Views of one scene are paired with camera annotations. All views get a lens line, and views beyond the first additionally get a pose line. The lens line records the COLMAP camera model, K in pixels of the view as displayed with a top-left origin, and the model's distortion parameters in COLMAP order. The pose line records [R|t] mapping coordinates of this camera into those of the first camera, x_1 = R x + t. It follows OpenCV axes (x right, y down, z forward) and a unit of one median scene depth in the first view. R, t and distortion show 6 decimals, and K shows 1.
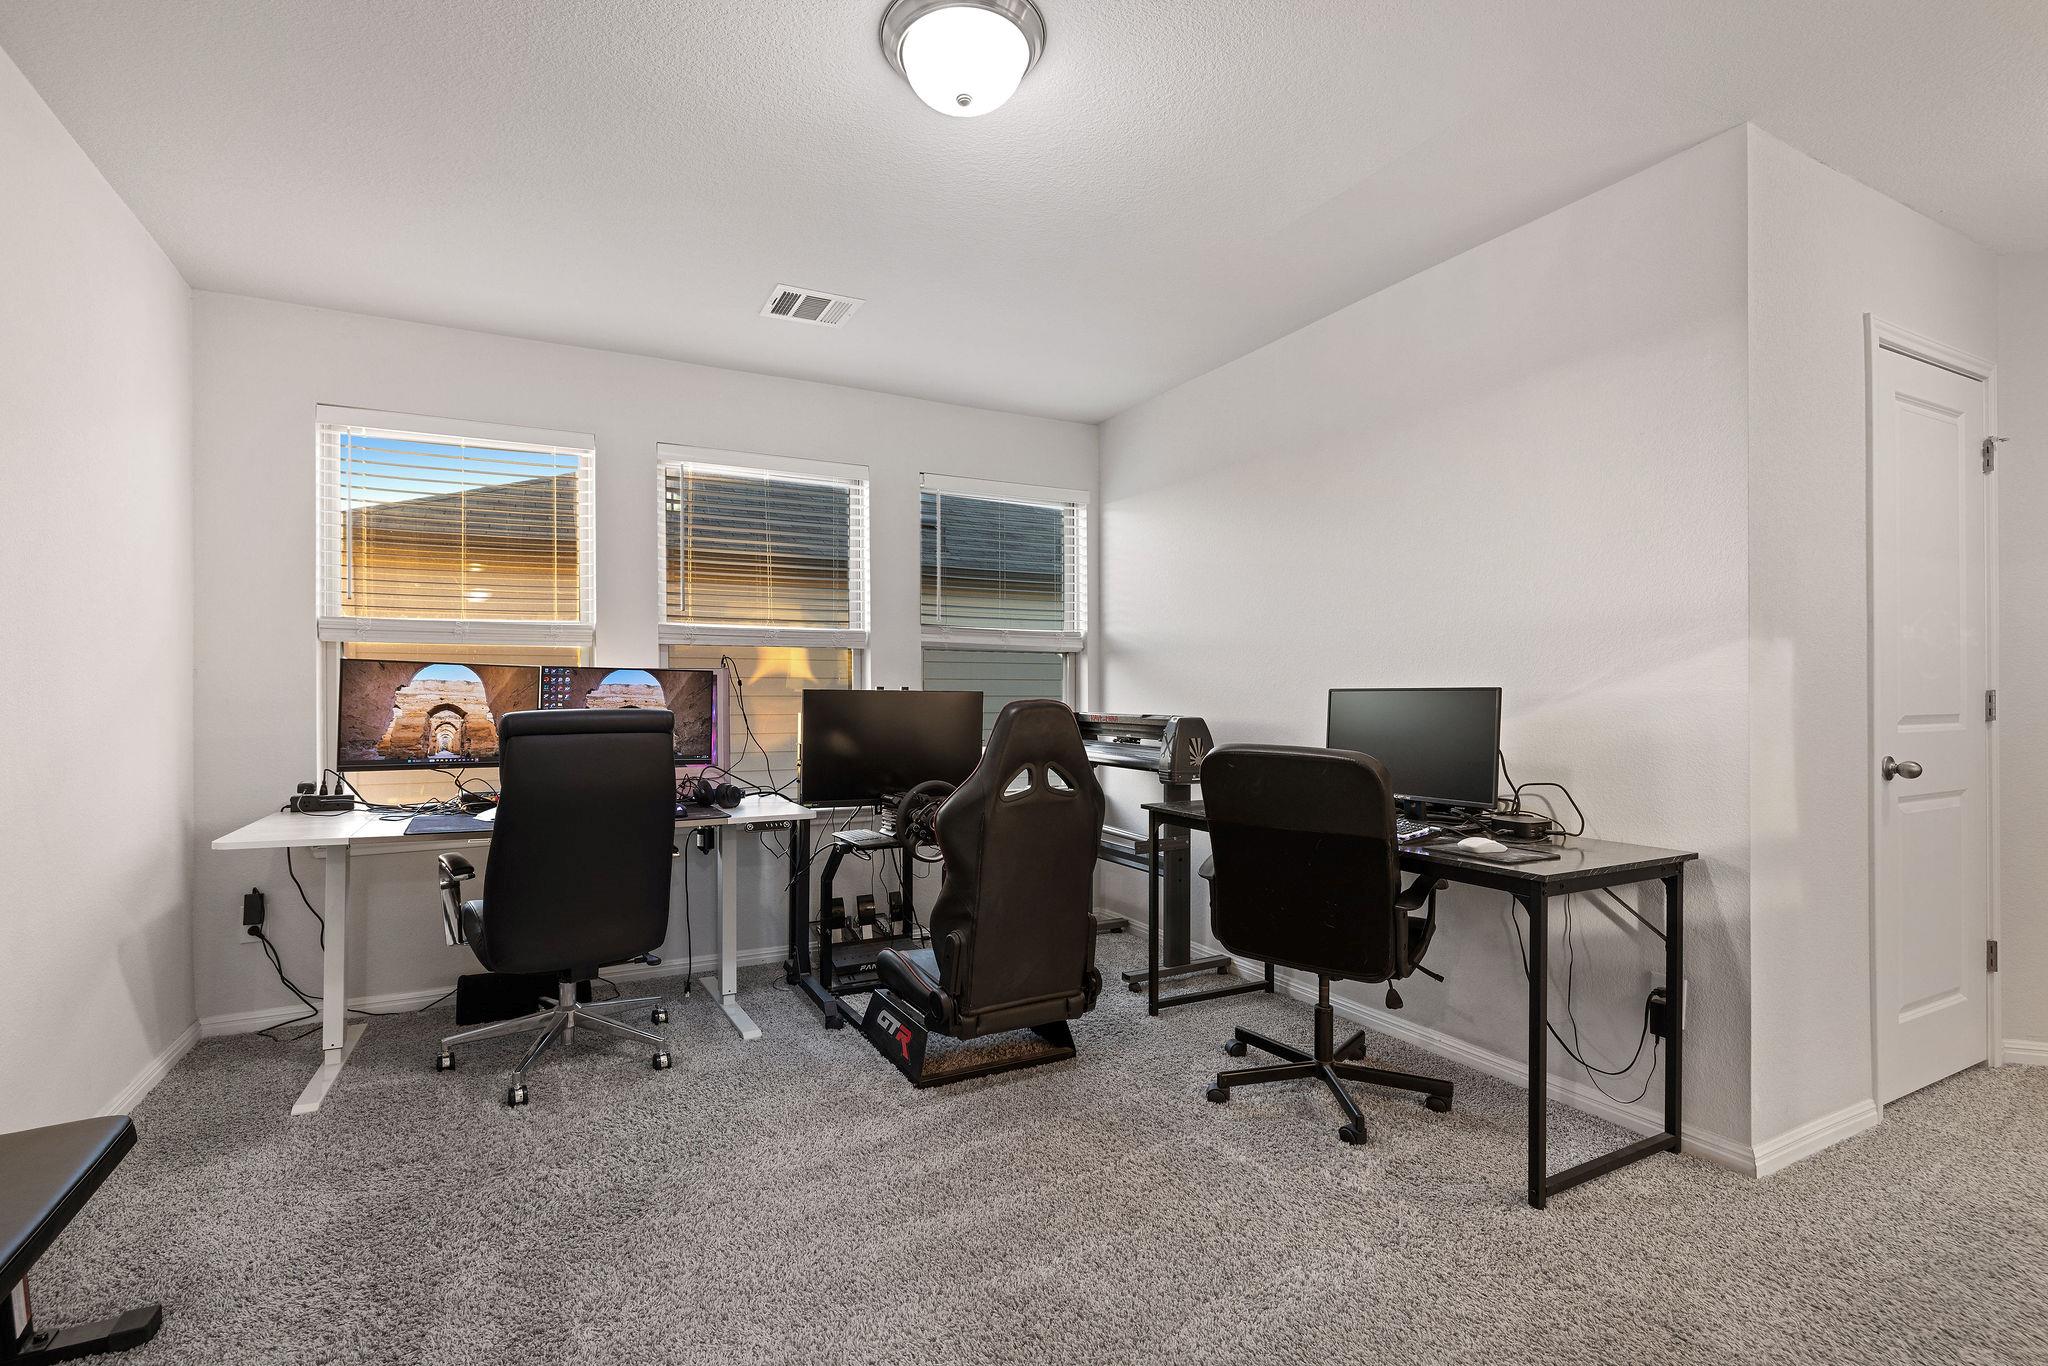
lens RADIAL K [[911.1, 0, 1005.0], [0, 911.1, 694.5], [0, 0, 1]] dist [0.001651, 0.000678]
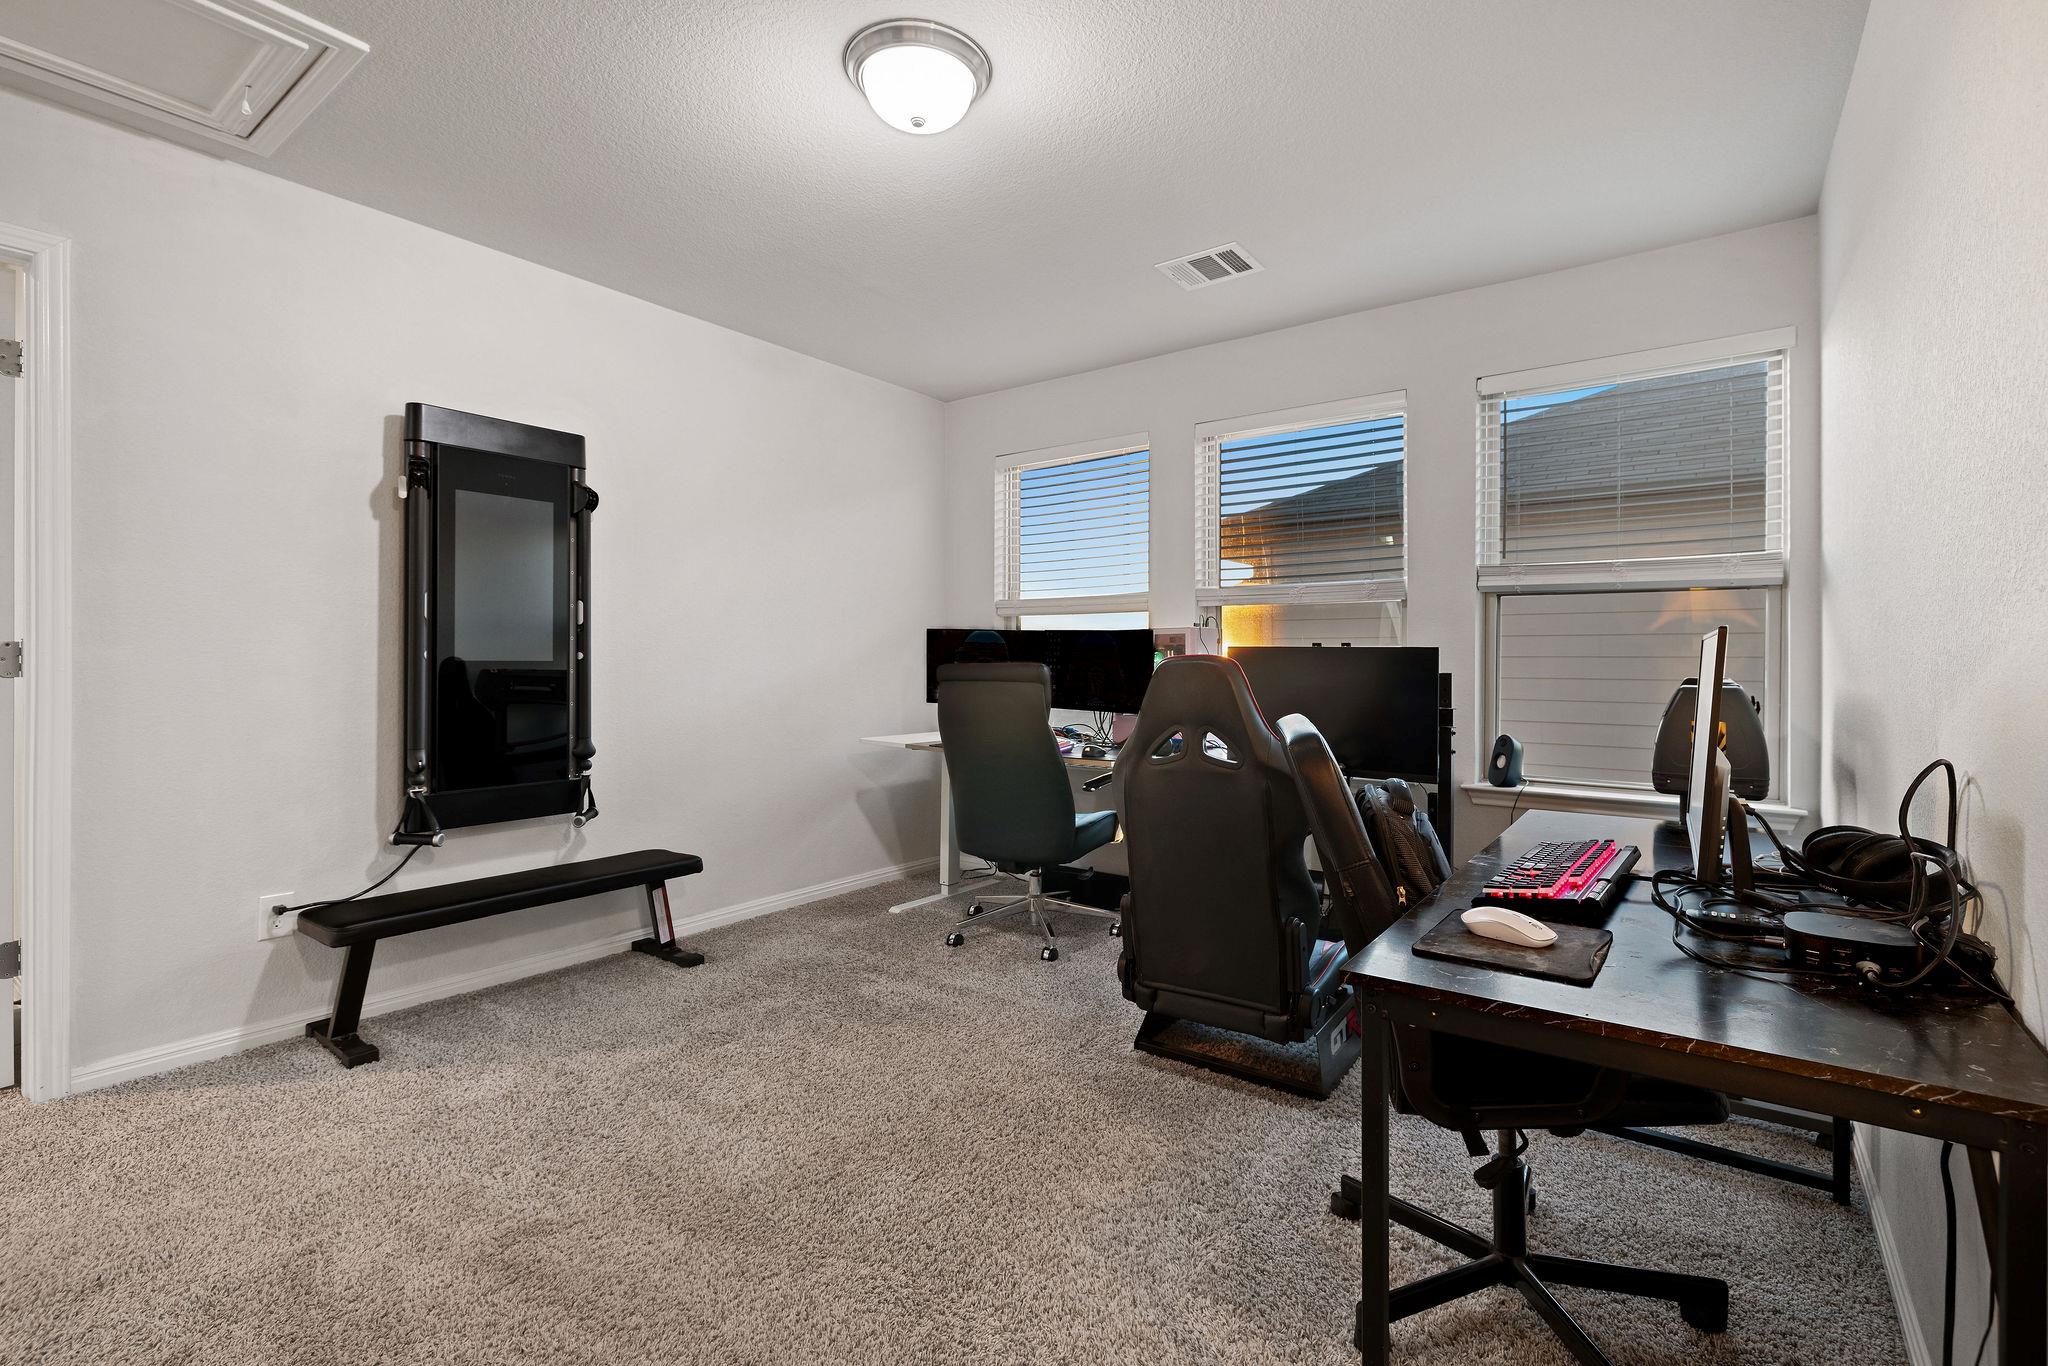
lens RADIAL K [[911.1, 0, 1025.5], [0, 911.1, 673.4], [0, 0, 1]] dist [0.001651, 0.000678]
pose [[0.455488, 0.011726, -0.890165, 0.703774], [0.000162, 0.999912, 0.013254, 0.011841], [0.890242, -0.006181, 0.455446, 0.429441]]
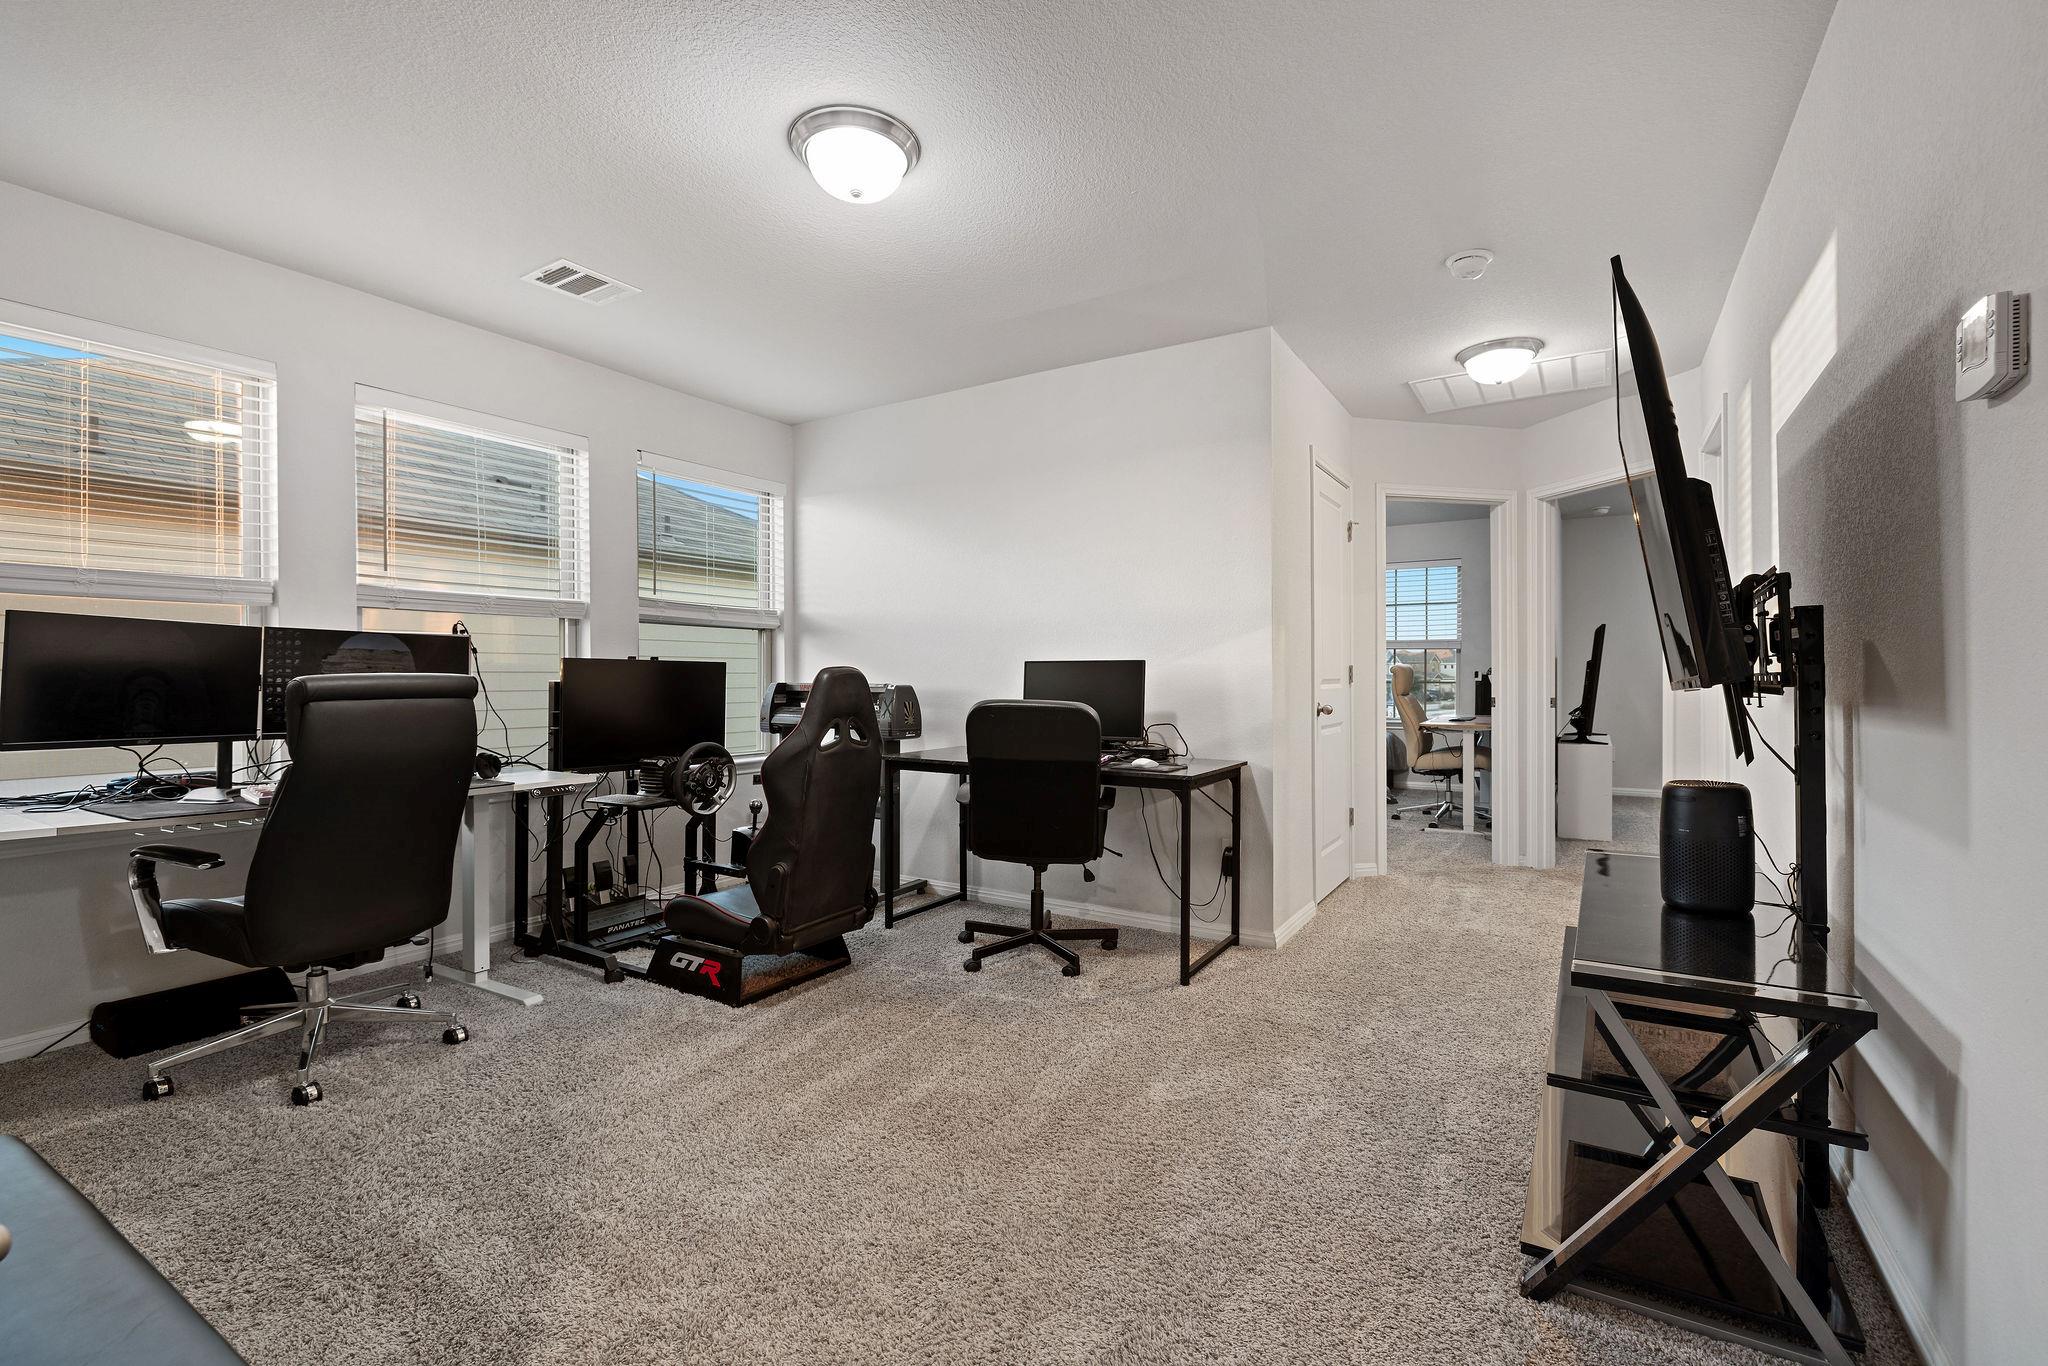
lens RADIAL K [[930.8, 0, 1026.0], [0, 930.8, 674.0], [0, 0, 1]] dist [0.002874, -0.001102]
pose [[0.843693, 0.002489, 0.536820, -0.404998], [-0.001250, 0.999996, -0.002671, 0.017400], [-0.536824, 0.001583, 0.843692, -0.172414]]
